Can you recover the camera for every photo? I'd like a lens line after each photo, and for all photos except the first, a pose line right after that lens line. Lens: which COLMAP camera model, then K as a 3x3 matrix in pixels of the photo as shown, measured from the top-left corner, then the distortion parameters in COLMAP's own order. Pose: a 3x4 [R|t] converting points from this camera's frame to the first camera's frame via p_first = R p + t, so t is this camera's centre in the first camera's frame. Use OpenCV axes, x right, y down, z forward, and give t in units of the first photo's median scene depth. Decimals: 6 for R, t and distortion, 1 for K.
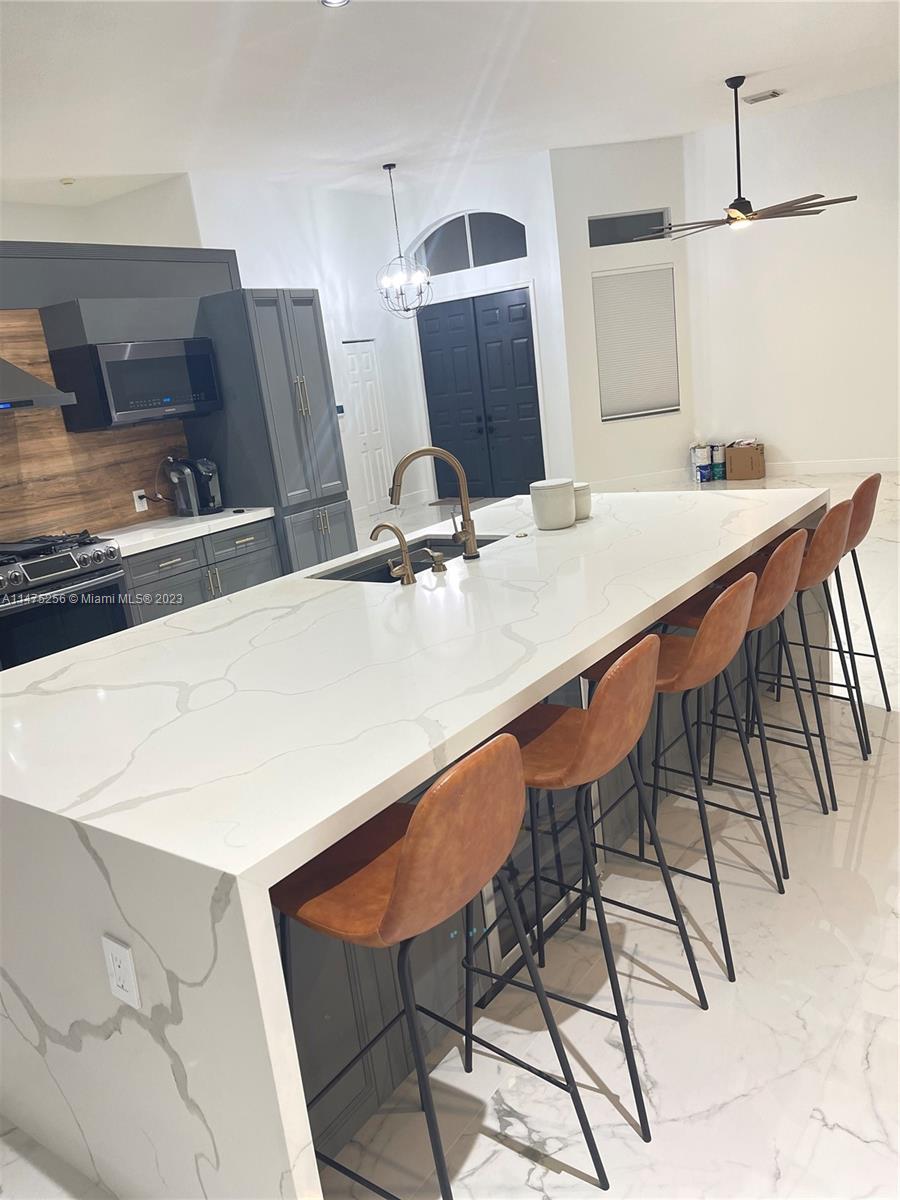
lens RADIAL K [[909.0, 0, 444.2], [0, 909.0, 612.6], [0, 0, 1]] dist [0.055246, -0.066596]
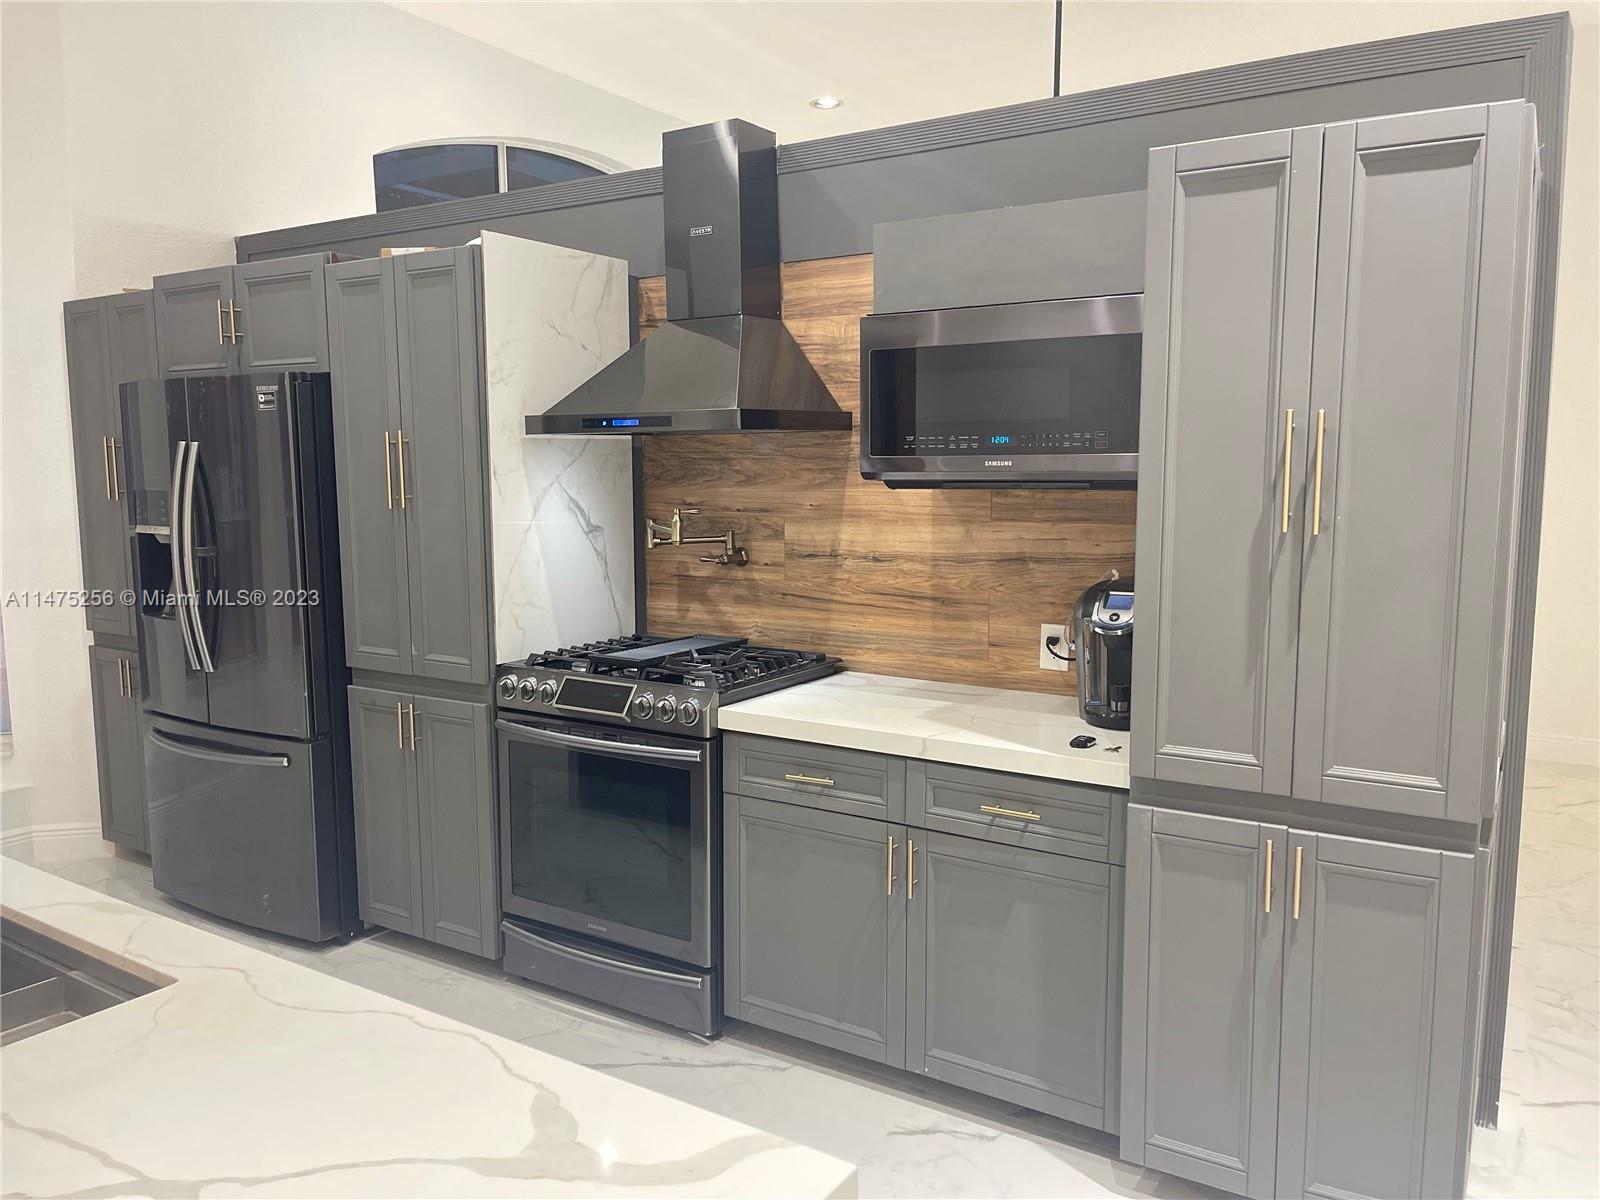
lens RADIAL K [[1212.1, 0, 797.4], [0, 1212.1, 602.5], [0, 0, 1]] dist [0.055246, -0.066596]
pose [[0.049710, 0.234678, -0.970801, 0.266754], [-0.261742, 0.941093, 0.214094, -0.260140], [0.963857, 0.243457, 0.108207, 0.873414]]
